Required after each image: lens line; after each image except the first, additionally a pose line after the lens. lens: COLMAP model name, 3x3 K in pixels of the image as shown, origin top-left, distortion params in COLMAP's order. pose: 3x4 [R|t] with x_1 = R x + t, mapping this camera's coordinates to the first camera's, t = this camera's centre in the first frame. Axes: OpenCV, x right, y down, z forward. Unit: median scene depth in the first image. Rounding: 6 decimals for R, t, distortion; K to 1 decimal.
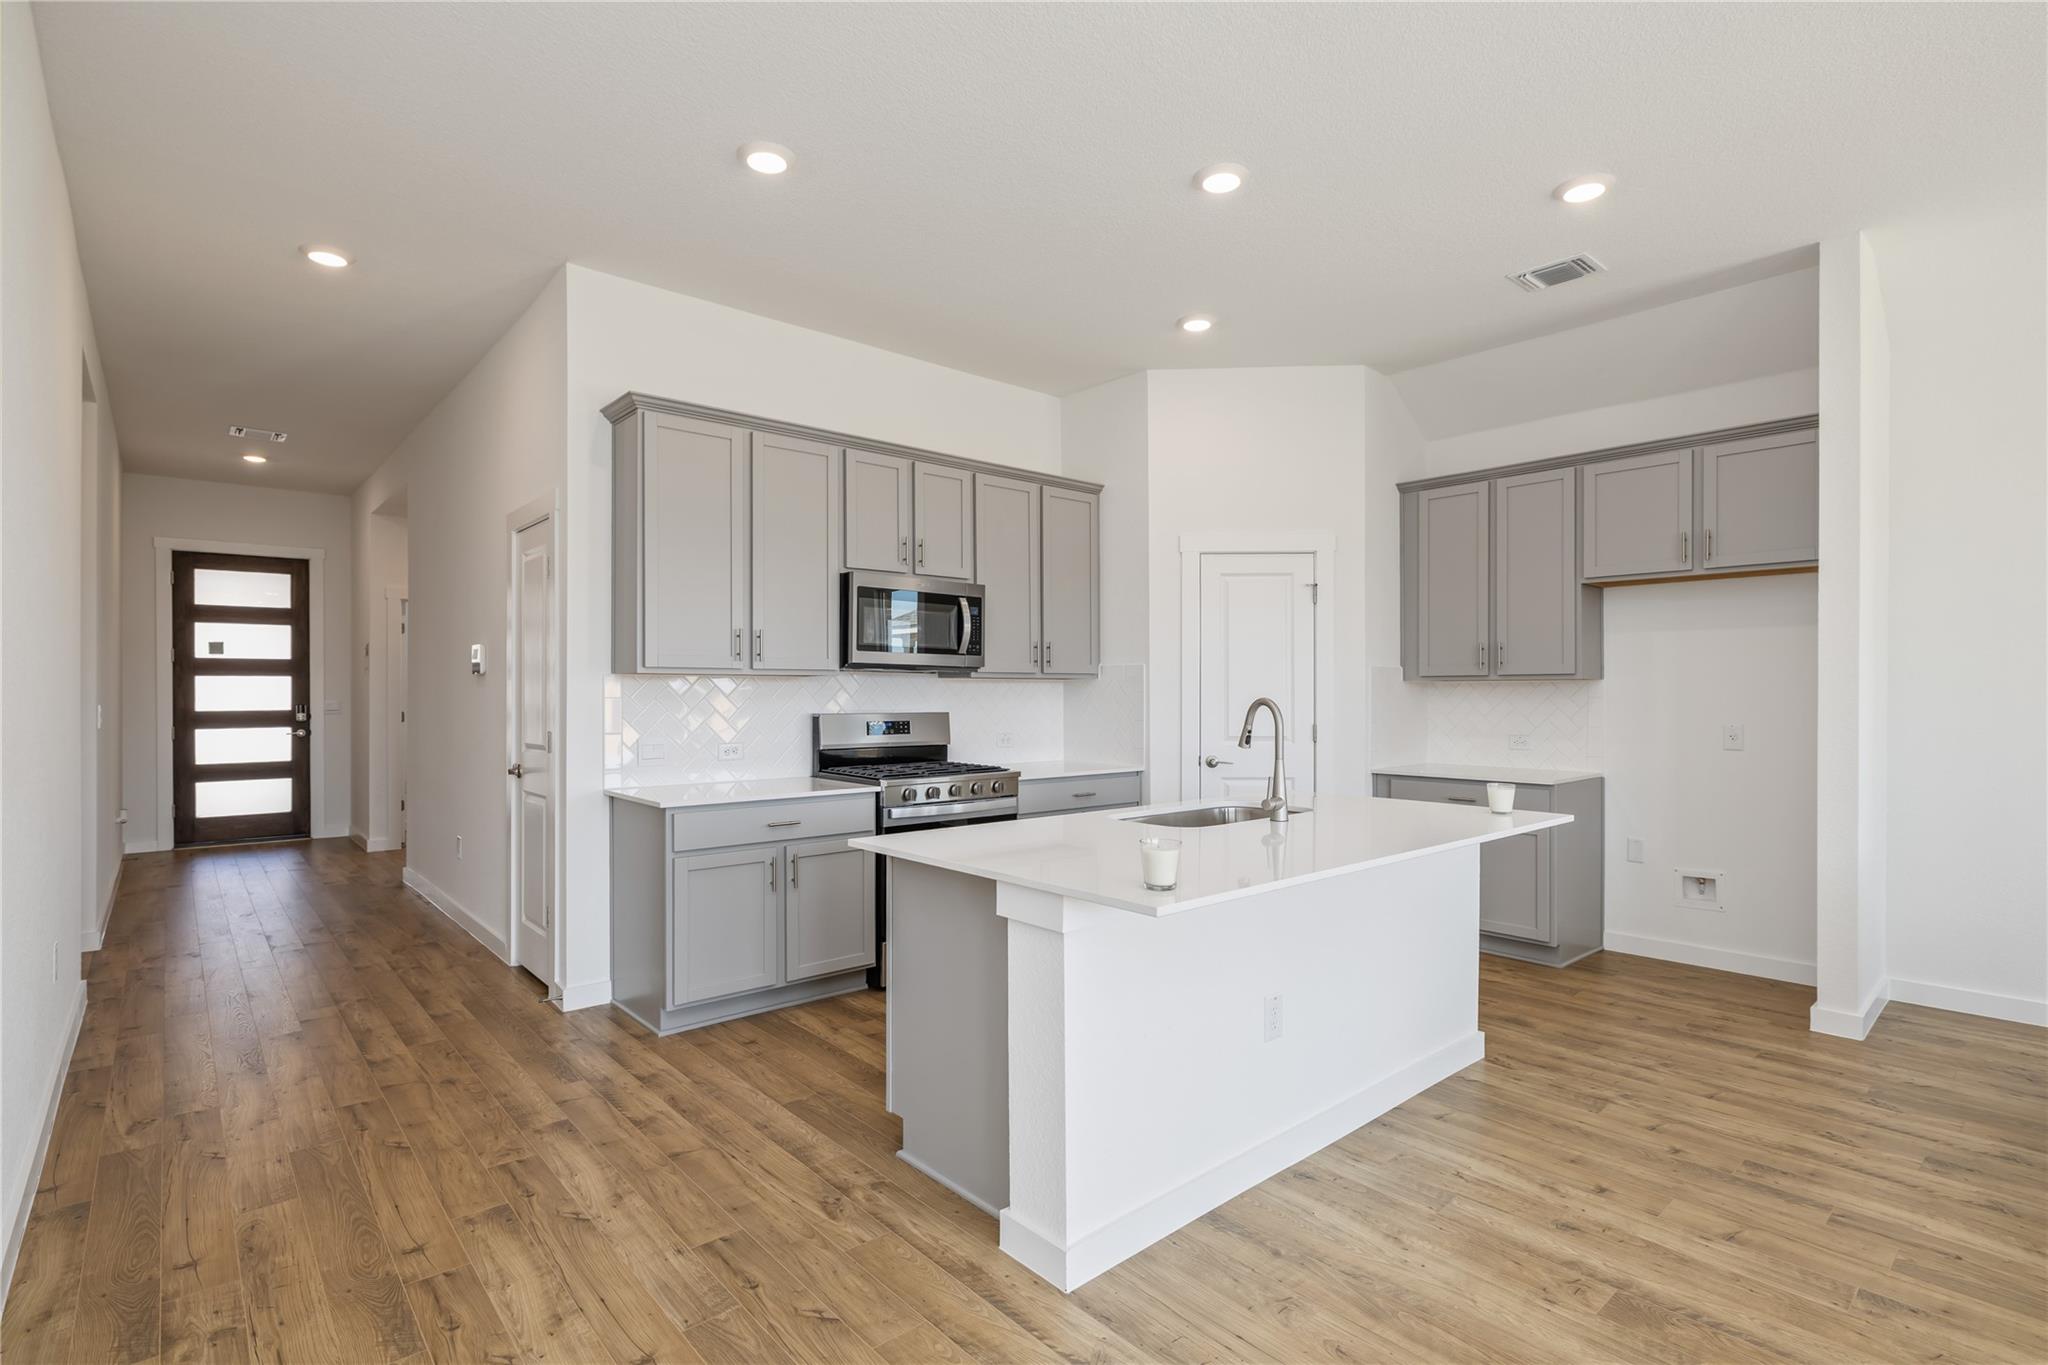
lens RADIAL K [[969.3, 0, 1034.5], [0, 969.3, 690.4], [0, 0, 1]] dist [-0.000912, 0.000009]
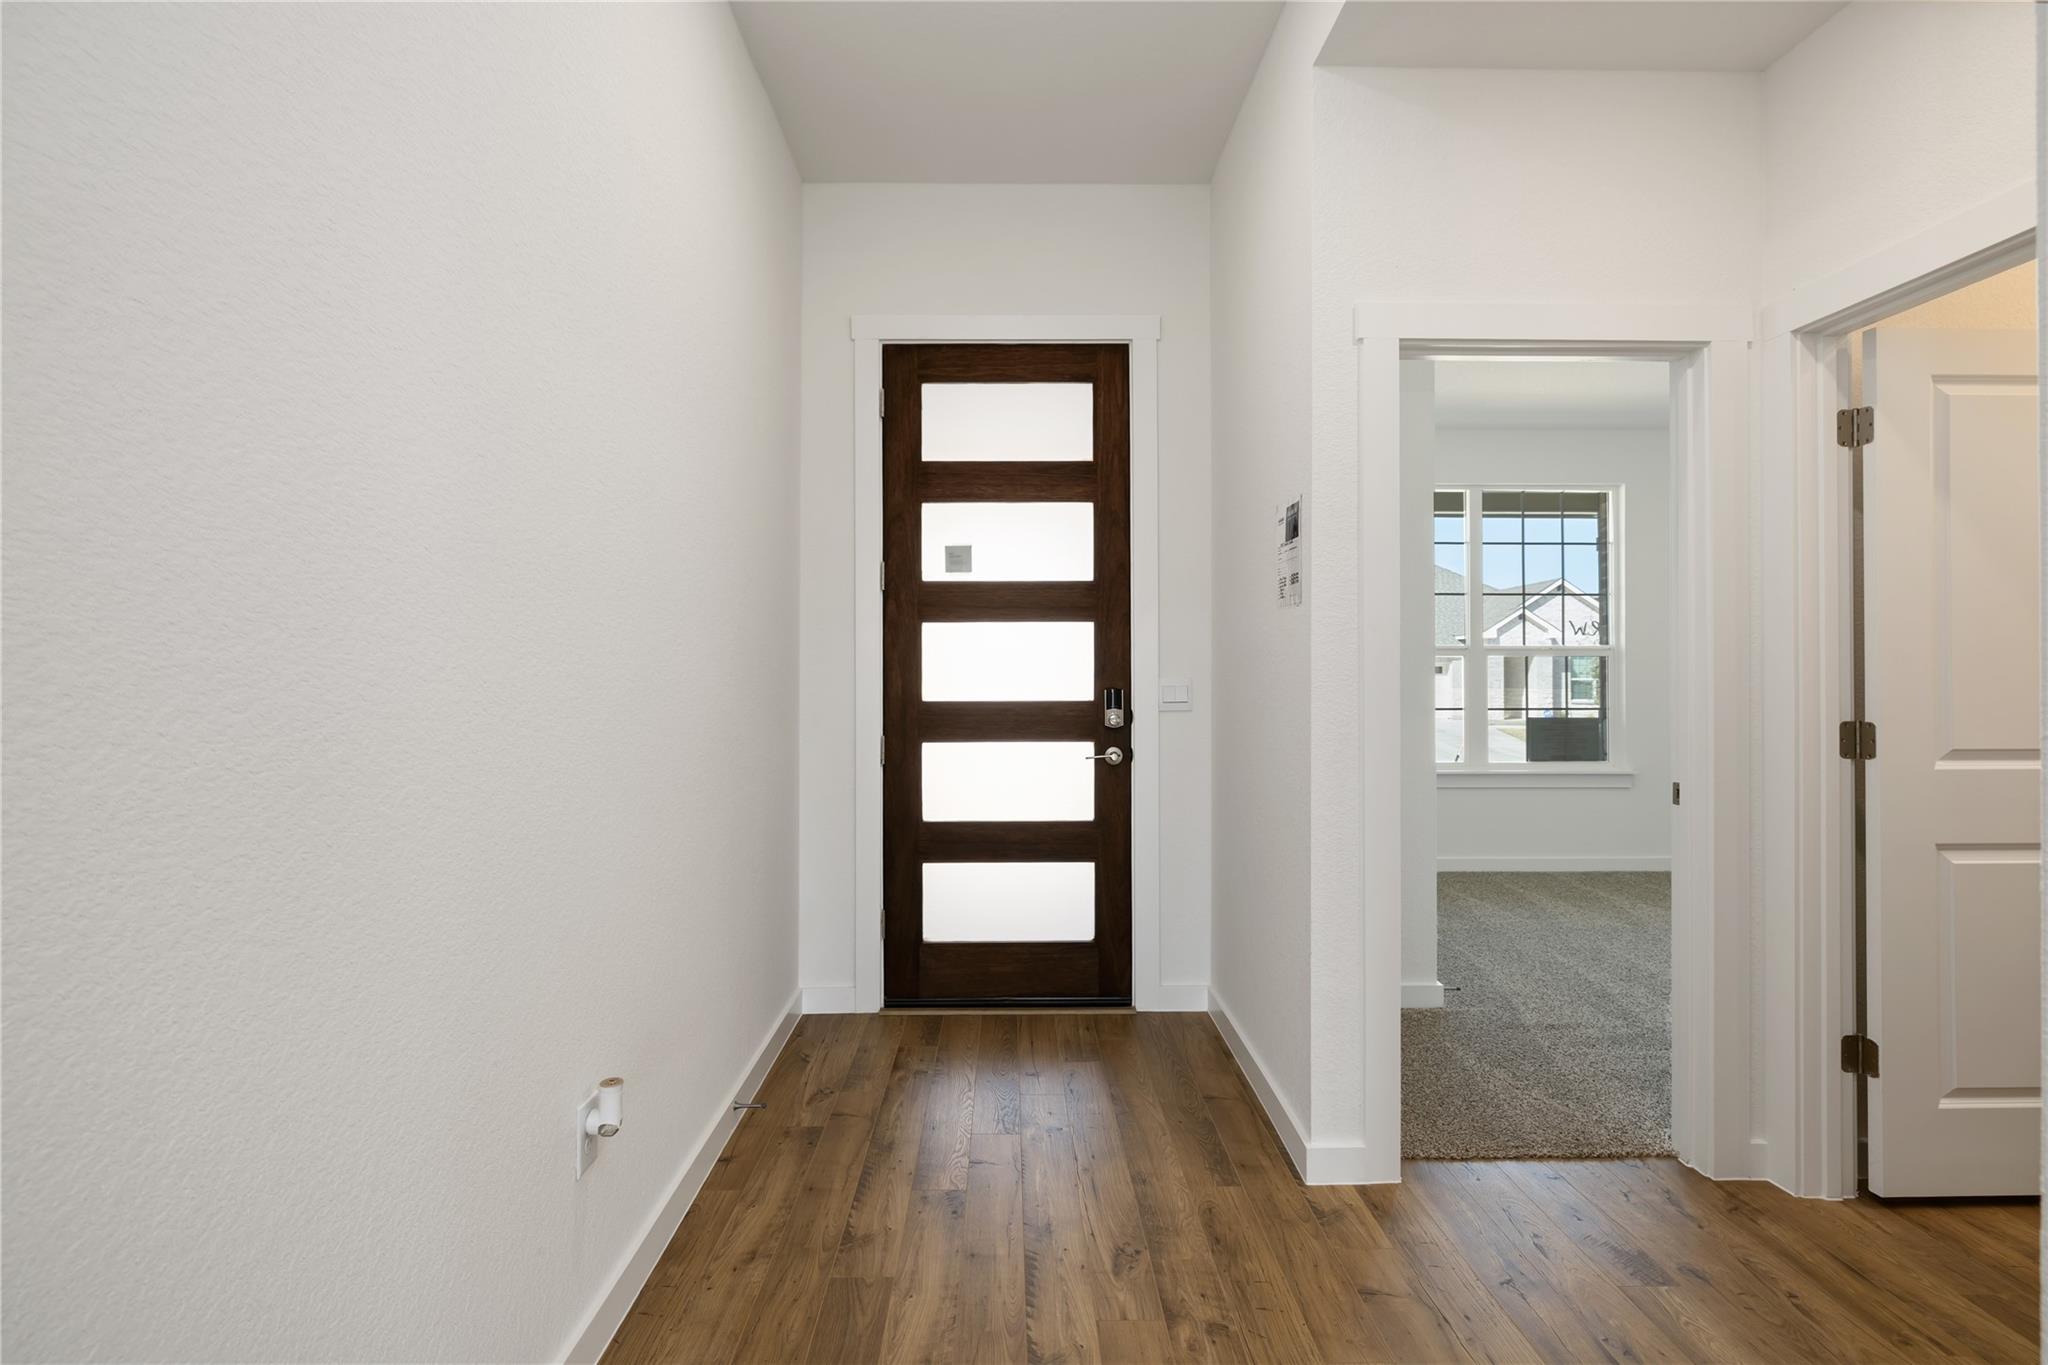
lens RADIAL K [[960.6, 0, 1028.5], [0, 960.6, 672.8], [0, 0, 1]] dist [0.000378, 0.000053]
pose [[0.763136, -0.000090, -0.646238, -0.525226], [-0.000248, 1.000000, -0.000432, 0.008369], [0.646238, 0.000490, 0.763136, 0.670706]]
